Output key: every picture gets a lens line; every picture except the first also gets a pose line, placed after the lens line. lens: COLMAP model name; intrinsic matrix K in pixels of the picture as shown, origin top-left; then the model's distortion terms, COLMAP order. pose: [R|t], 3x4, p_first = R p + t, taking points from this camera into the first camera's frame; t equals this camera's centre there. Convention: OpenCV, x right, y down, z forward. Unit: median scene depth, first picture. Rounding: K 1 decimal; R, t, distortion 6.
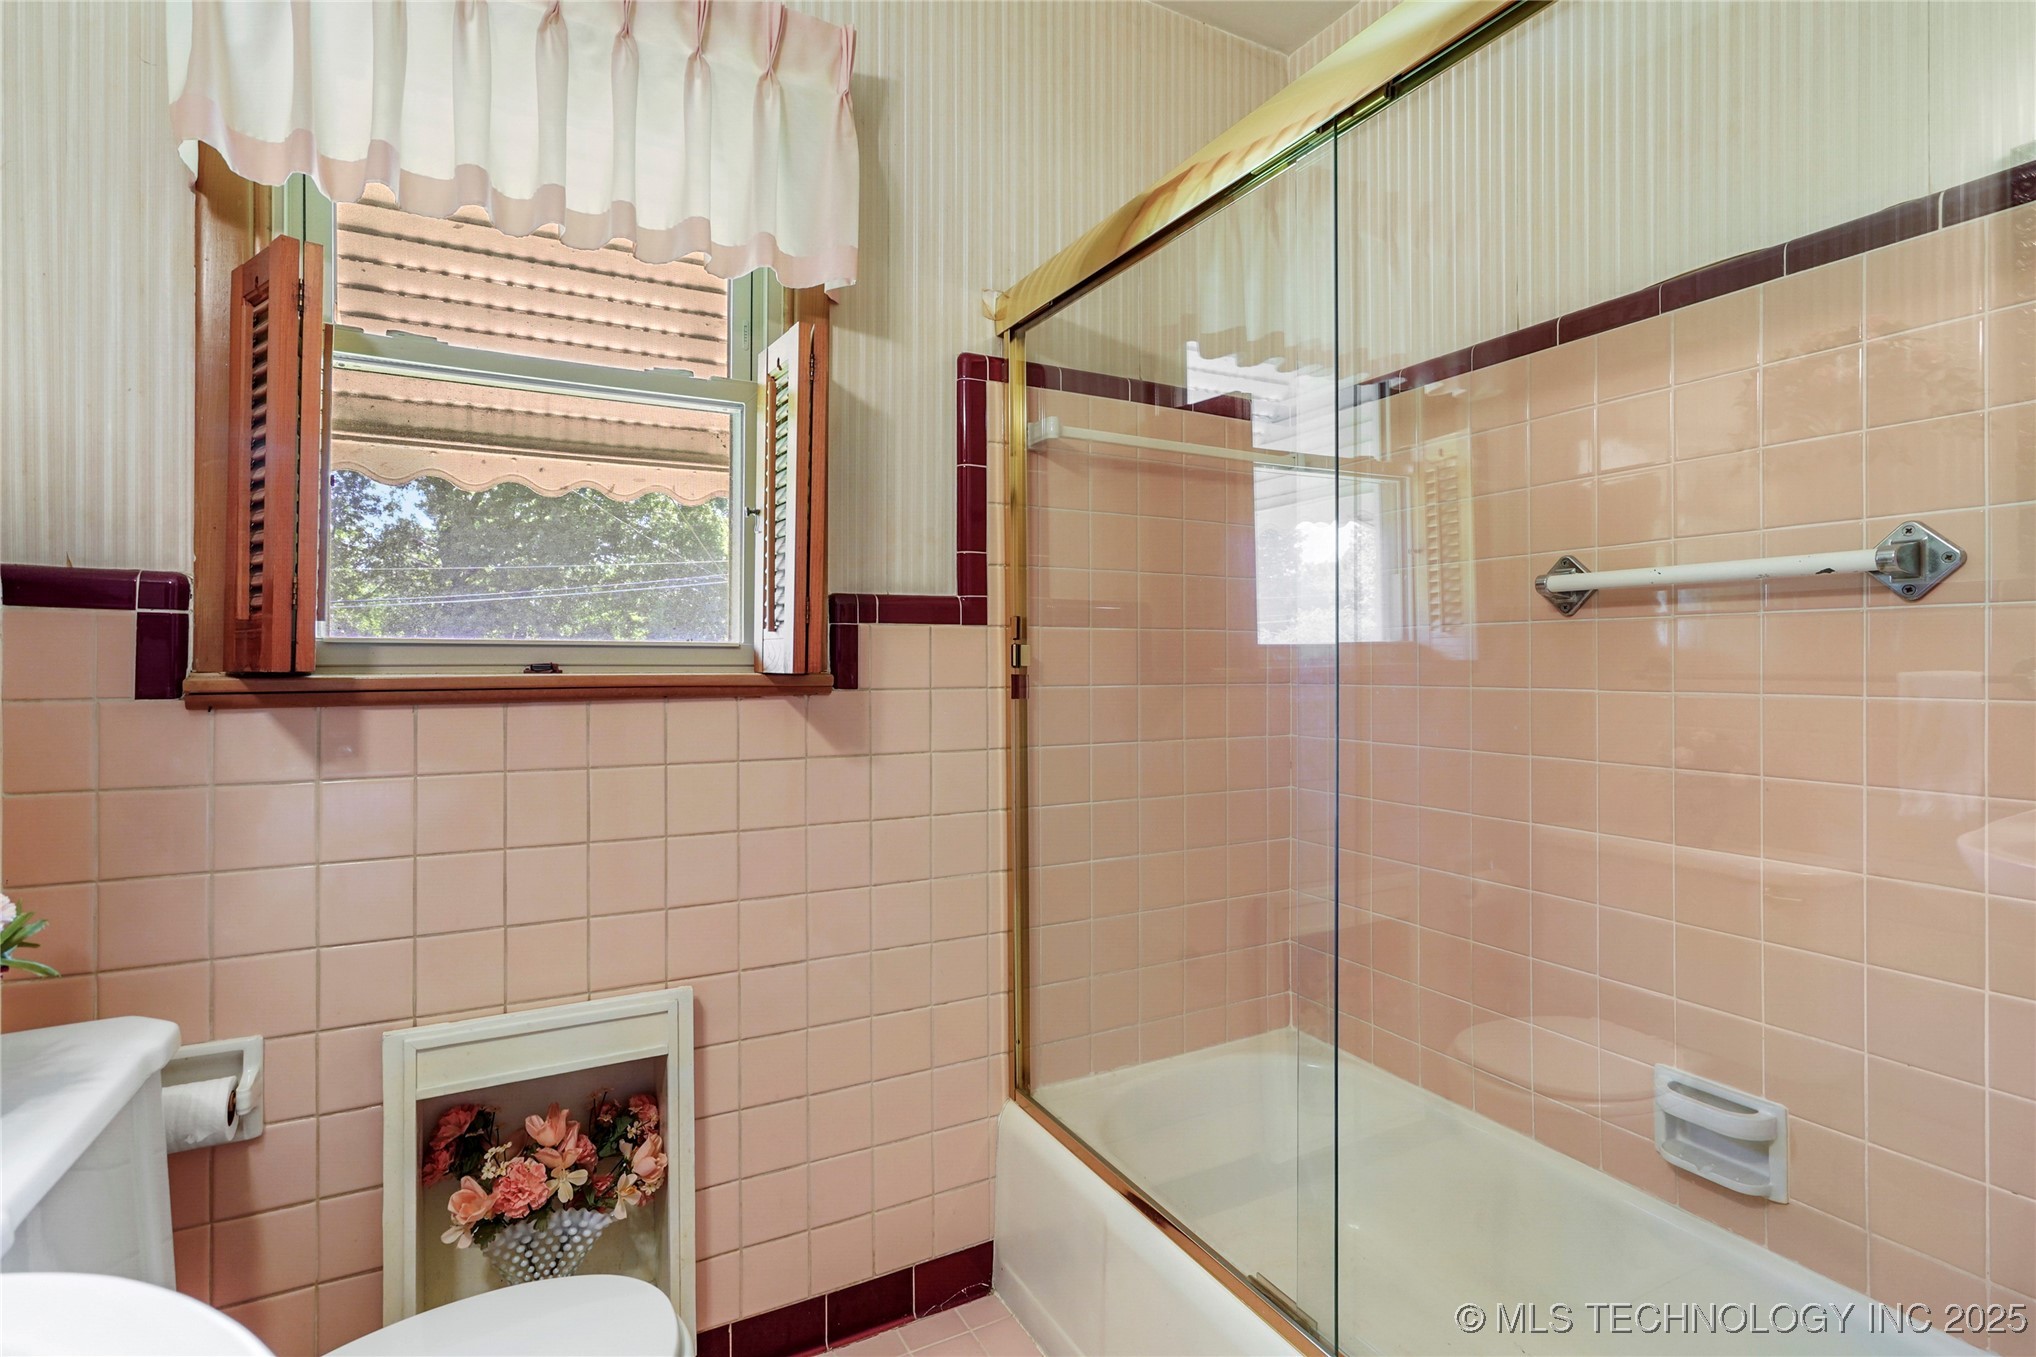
lens RADIAL K [[948.6, 0, 1001.9], [0, 948.6, 663.4], [0, 0, 1]] dist [-0.010208, 0.001608]
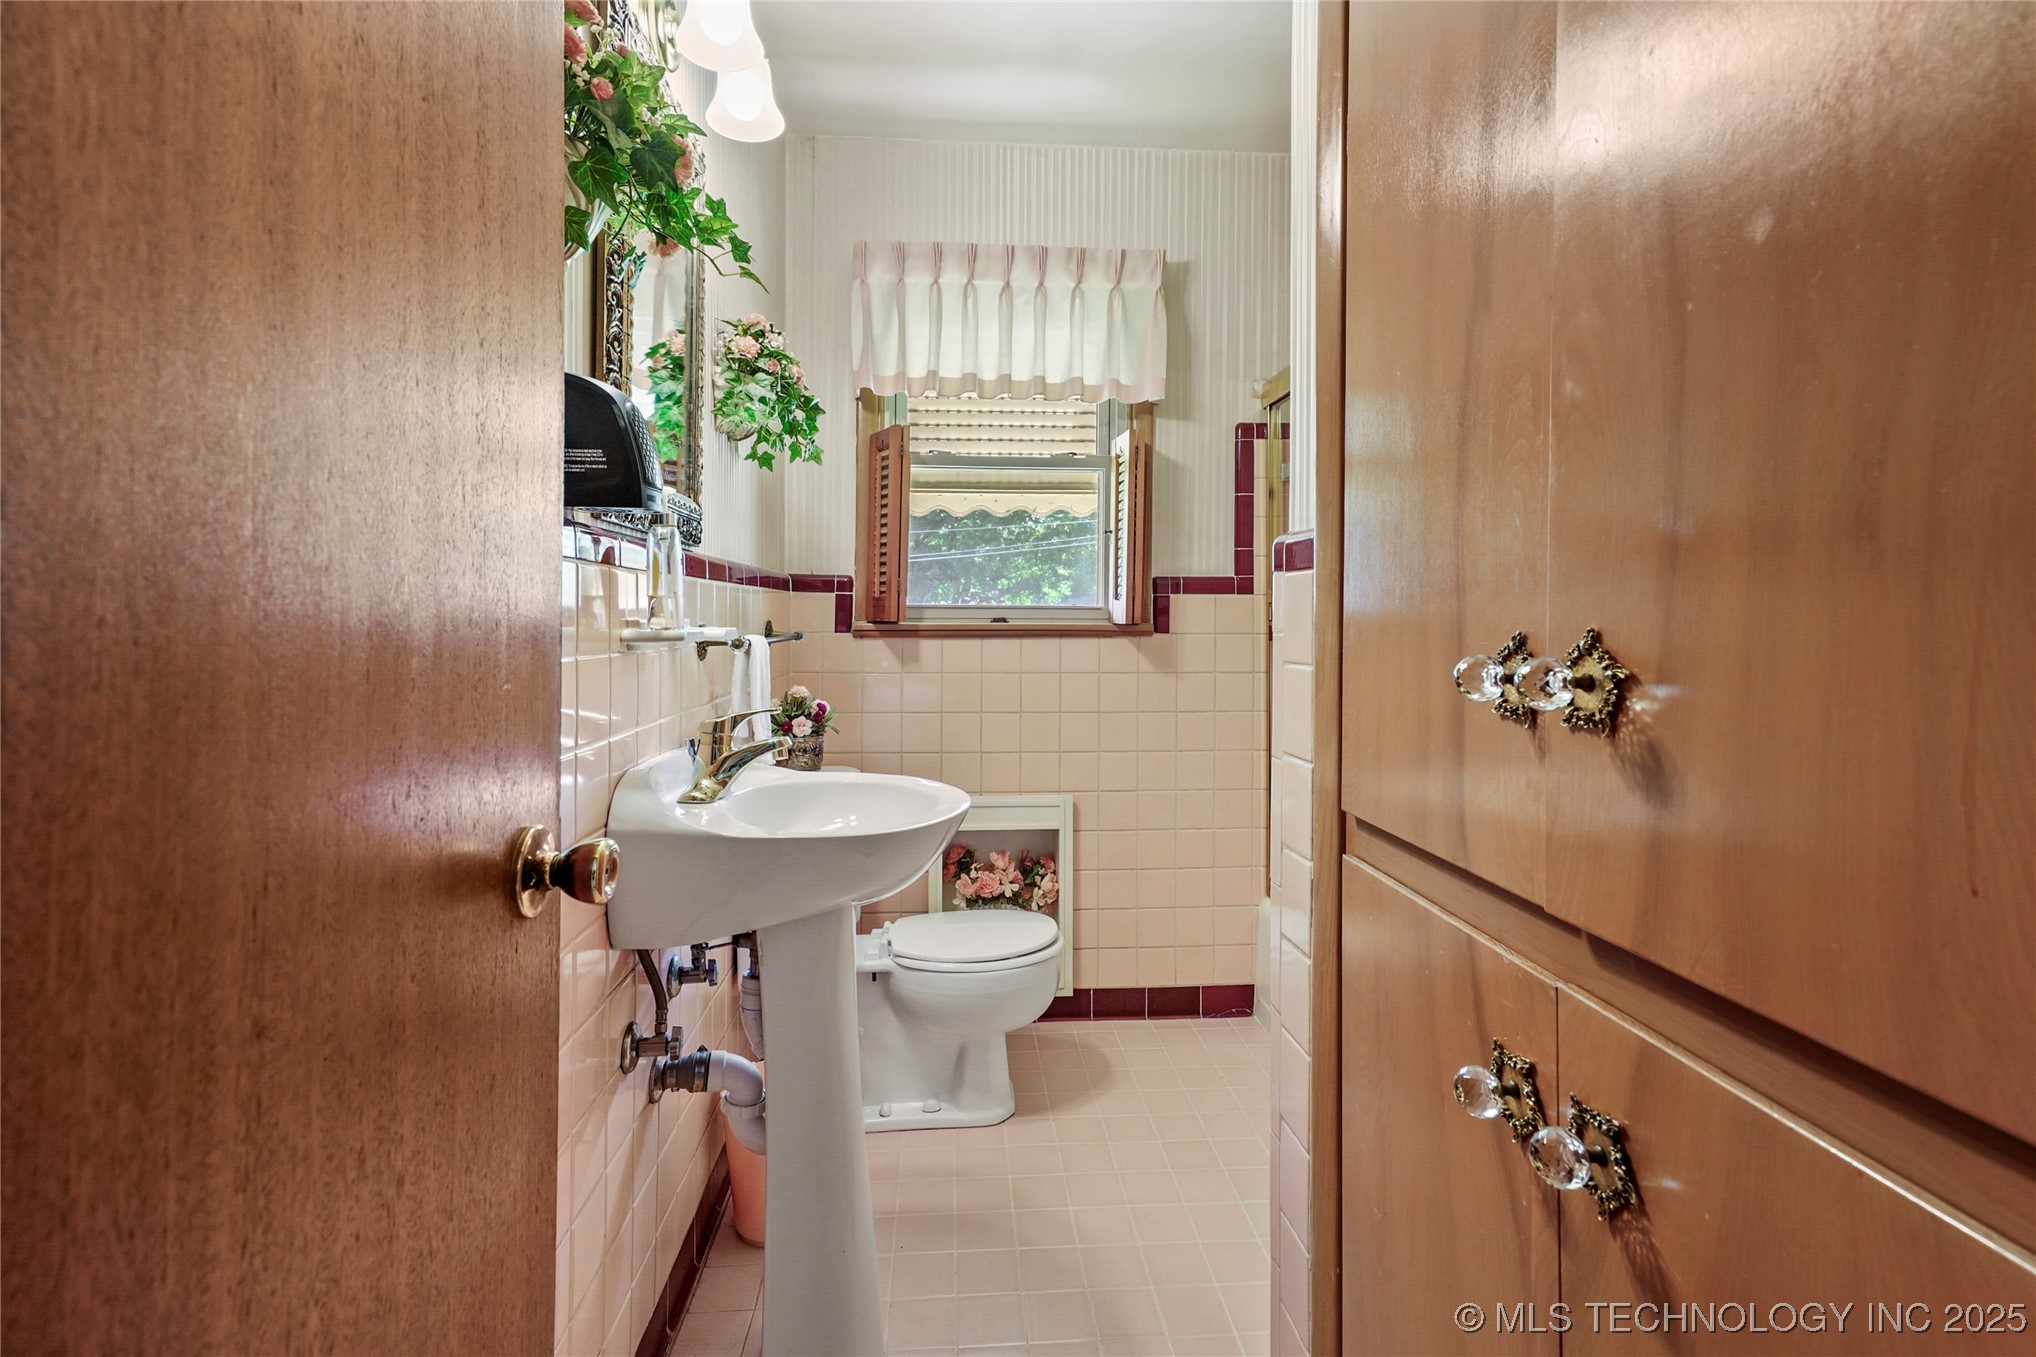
lens RADIAL K [[948.6, 0, 1001.9], [0, 948.6, 663.4], [0, 0, 1]] dist [-0.010208, 0.001608]
pose [[0.908151, 0.026195, -0.417823, 0.309129], [-0.004544, 0.998598, 0.052730, -0.007838], [0.418619, -0.045988, 0.906997, -0.709508]]
